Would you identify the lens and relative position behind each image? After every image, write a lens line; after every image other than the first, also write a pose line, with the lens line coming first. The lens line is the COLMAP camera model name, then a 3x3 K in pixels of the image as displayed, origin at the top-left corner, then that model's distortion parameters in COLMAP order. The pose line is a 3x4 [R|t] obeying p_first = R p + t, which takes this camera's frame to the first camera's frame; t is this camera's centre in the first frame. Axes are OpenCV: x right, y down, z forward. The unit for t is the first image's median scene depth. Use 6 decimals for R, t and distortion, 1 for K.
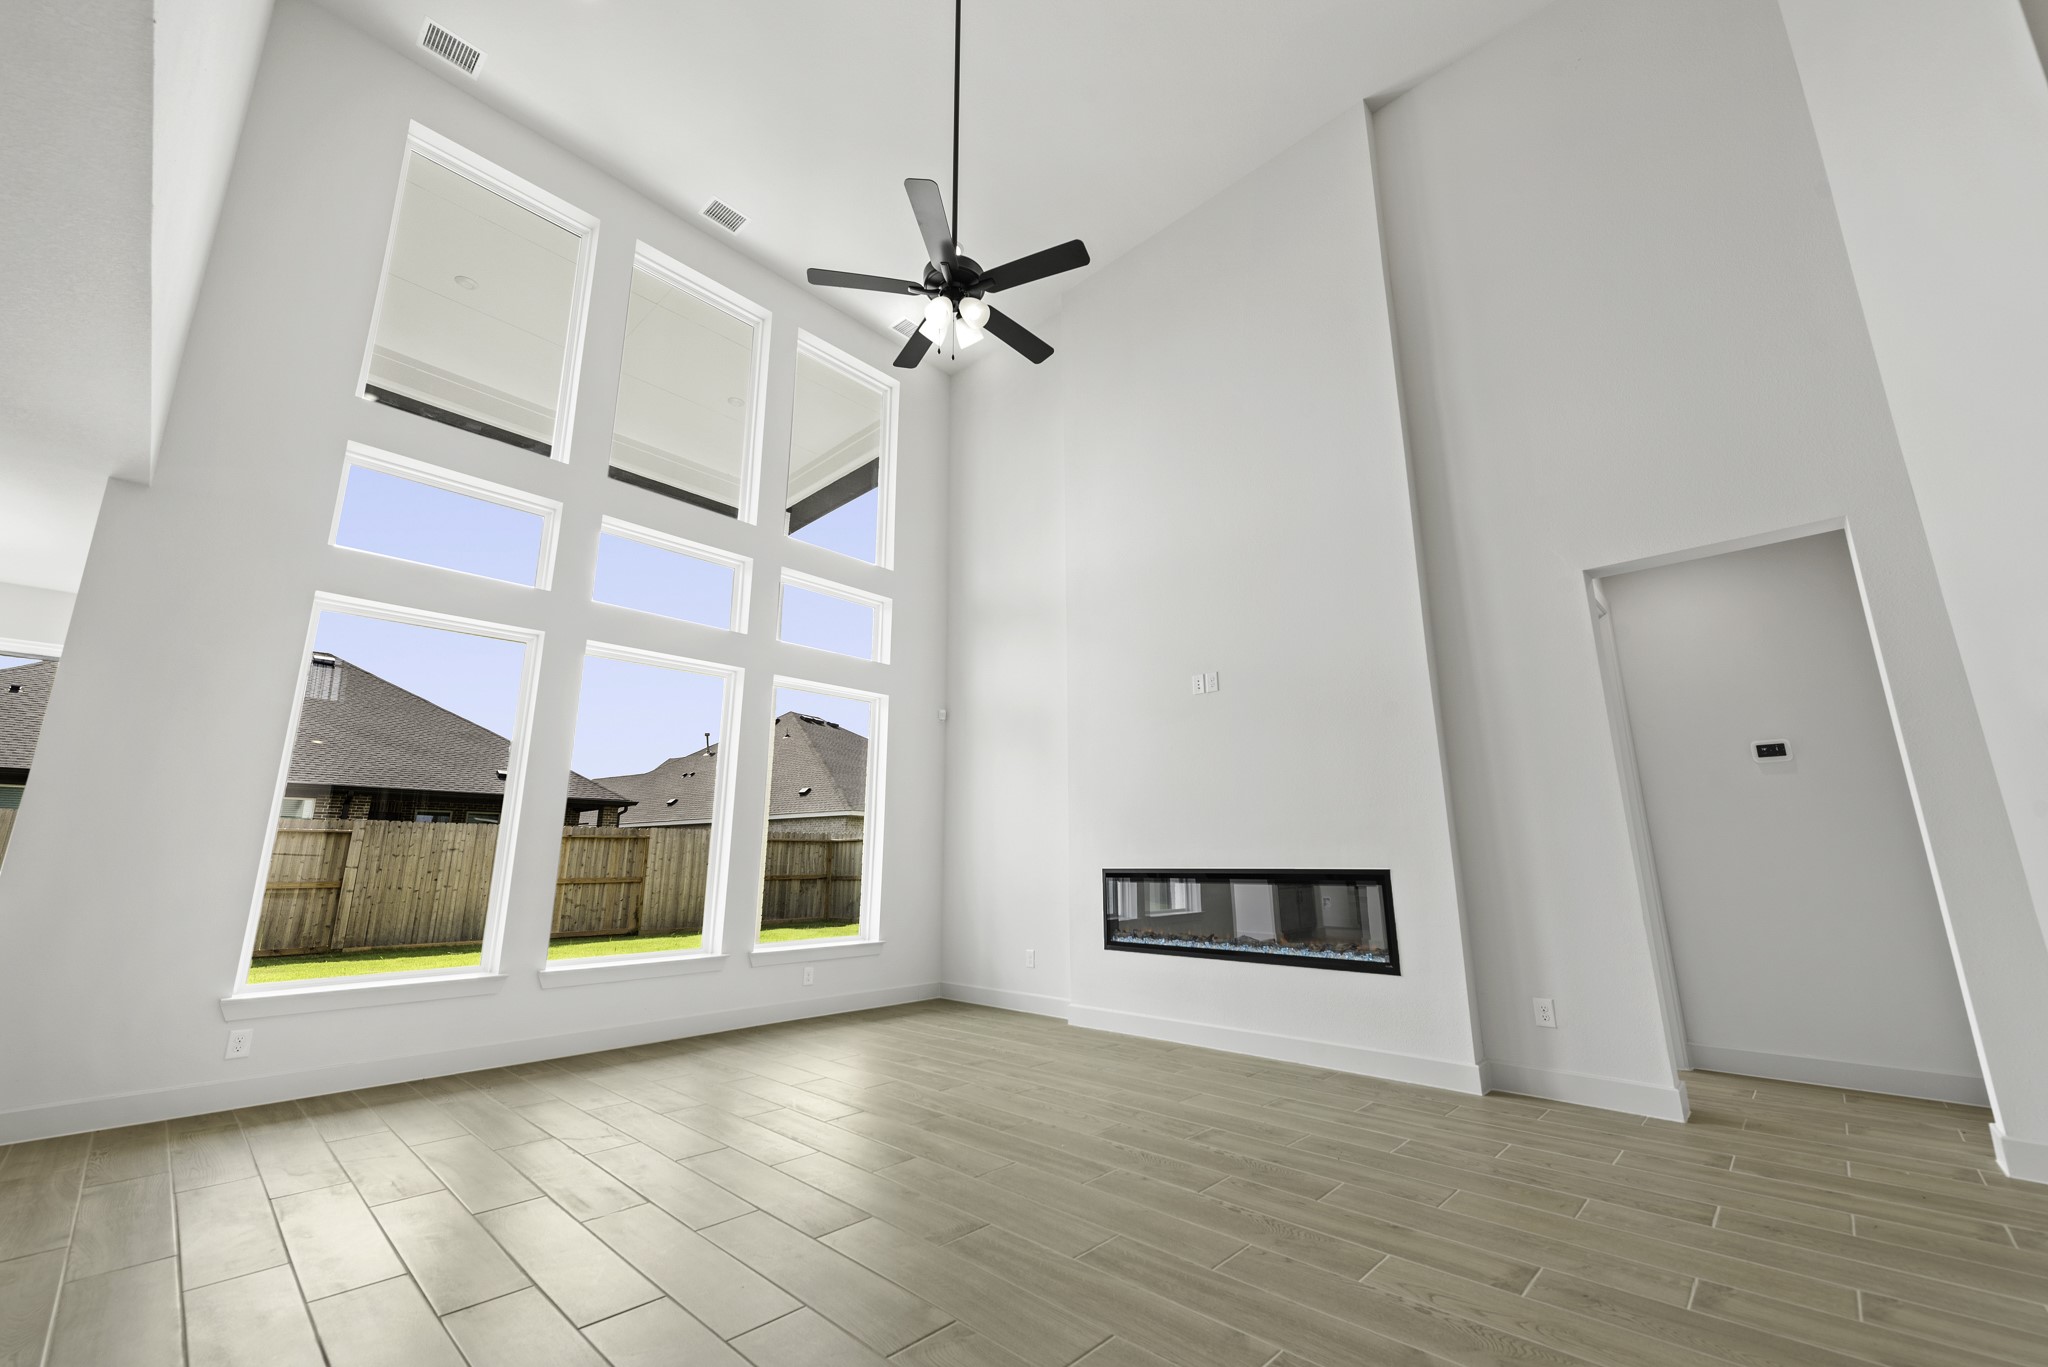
lens RADIAL K [[808.5, 0, 1038.7], [0, 808.5, 686.5], [0, 0, 1]] dist [0.009412, -0.000582]
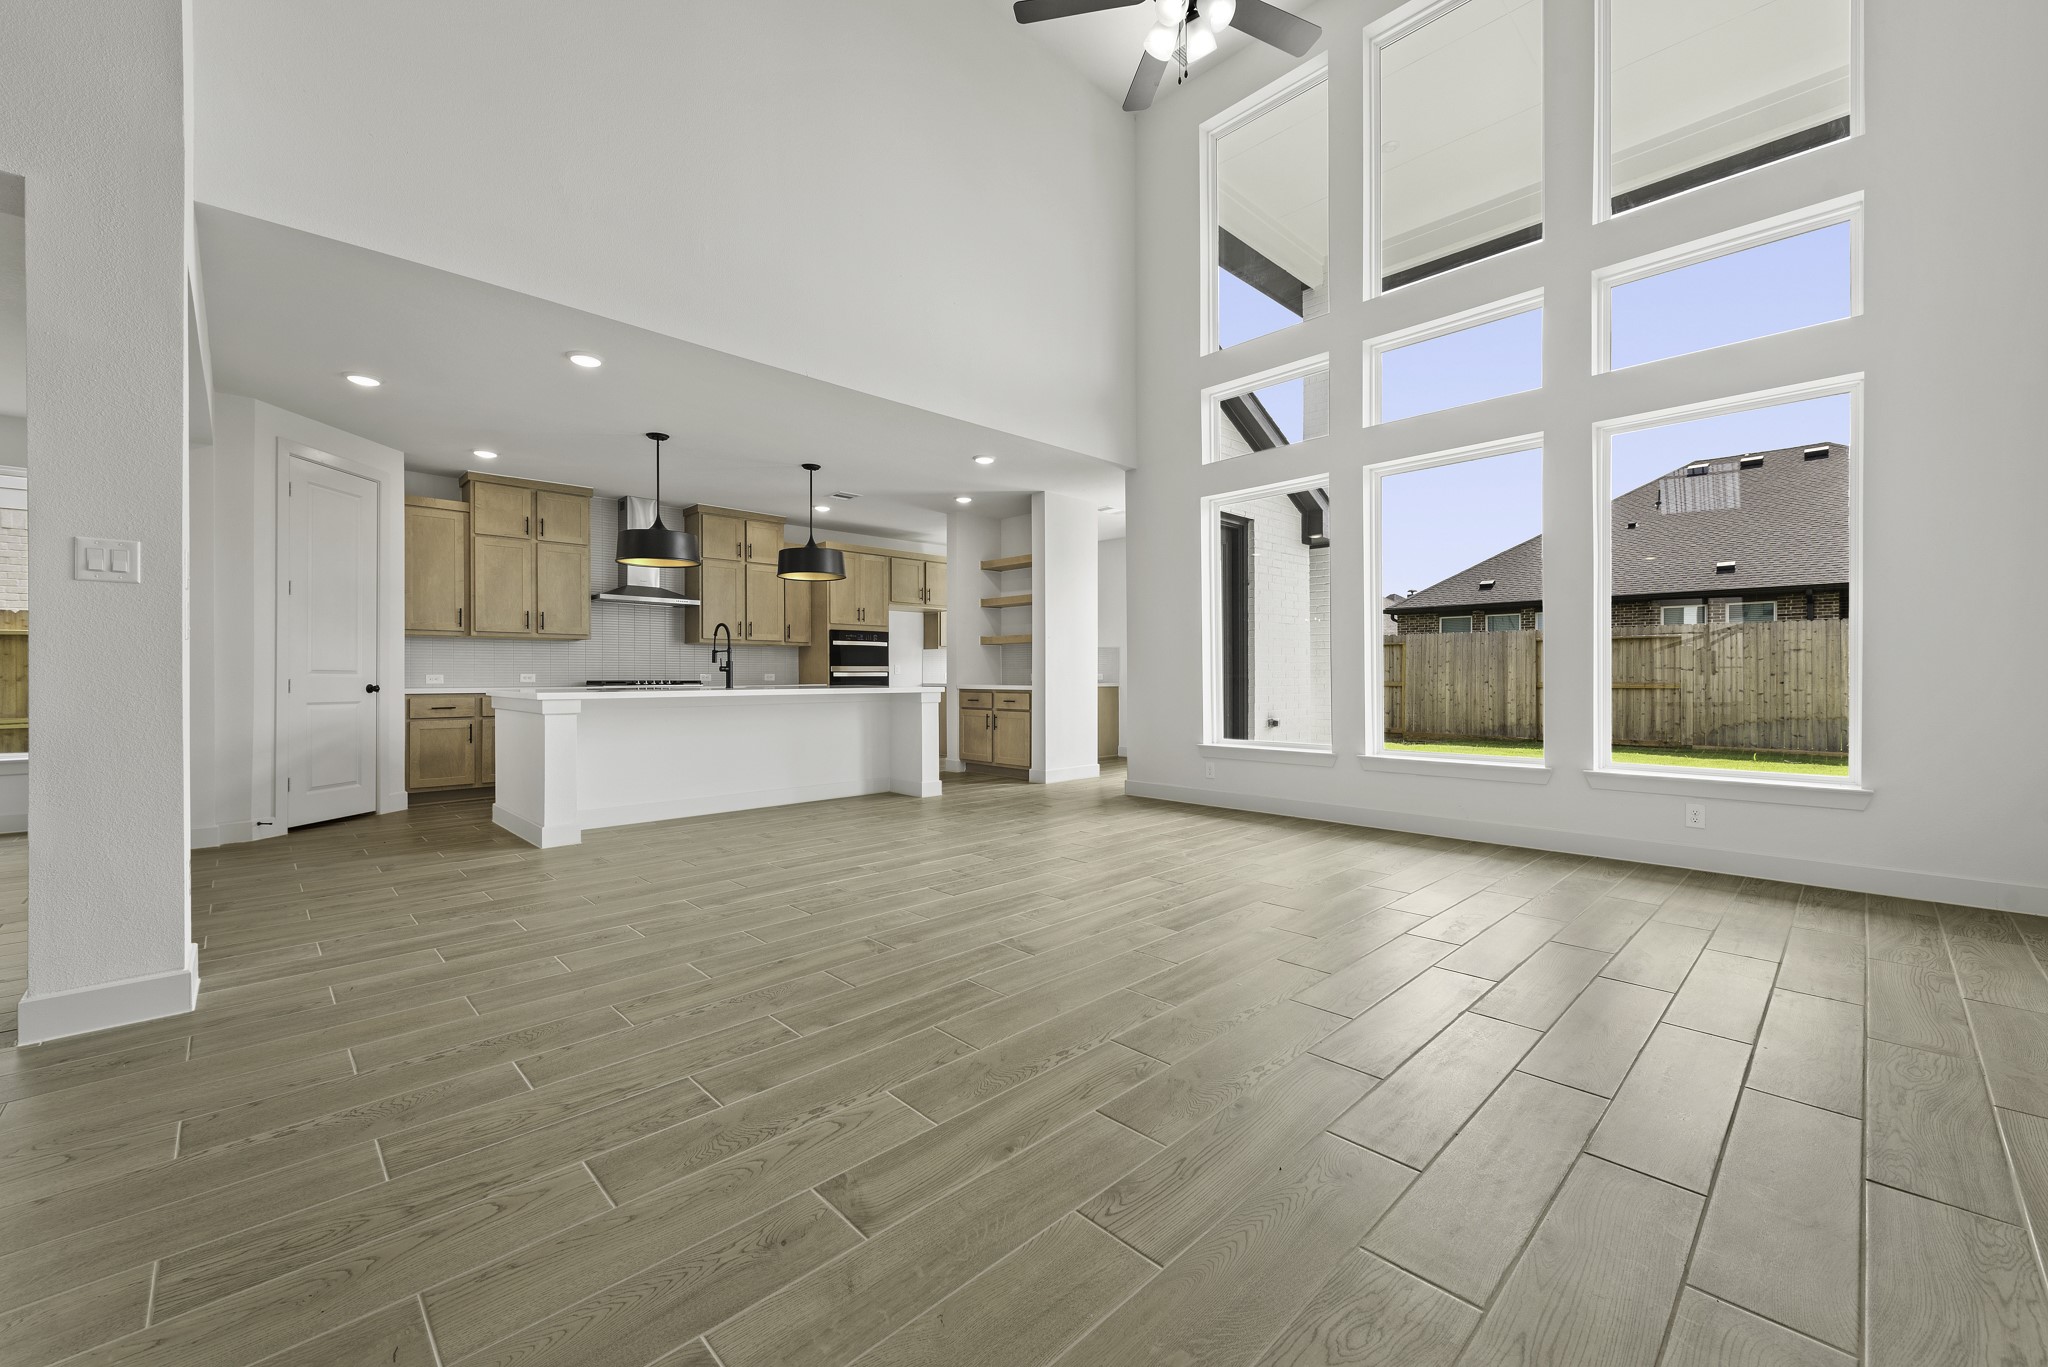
lens RADIAL K [[808.5, 0, 1019.9], [0, 808.5, 681.6], [0, 0, 1]] dist [0.009412, -0.000582]
pose [[-0.056260, 0.011732, -0.998347, 1.007274], [0.220206, 0.975453, -0.000947, 0.221186], [0.973830, -0.219895, -0.057463, 0.991268]]
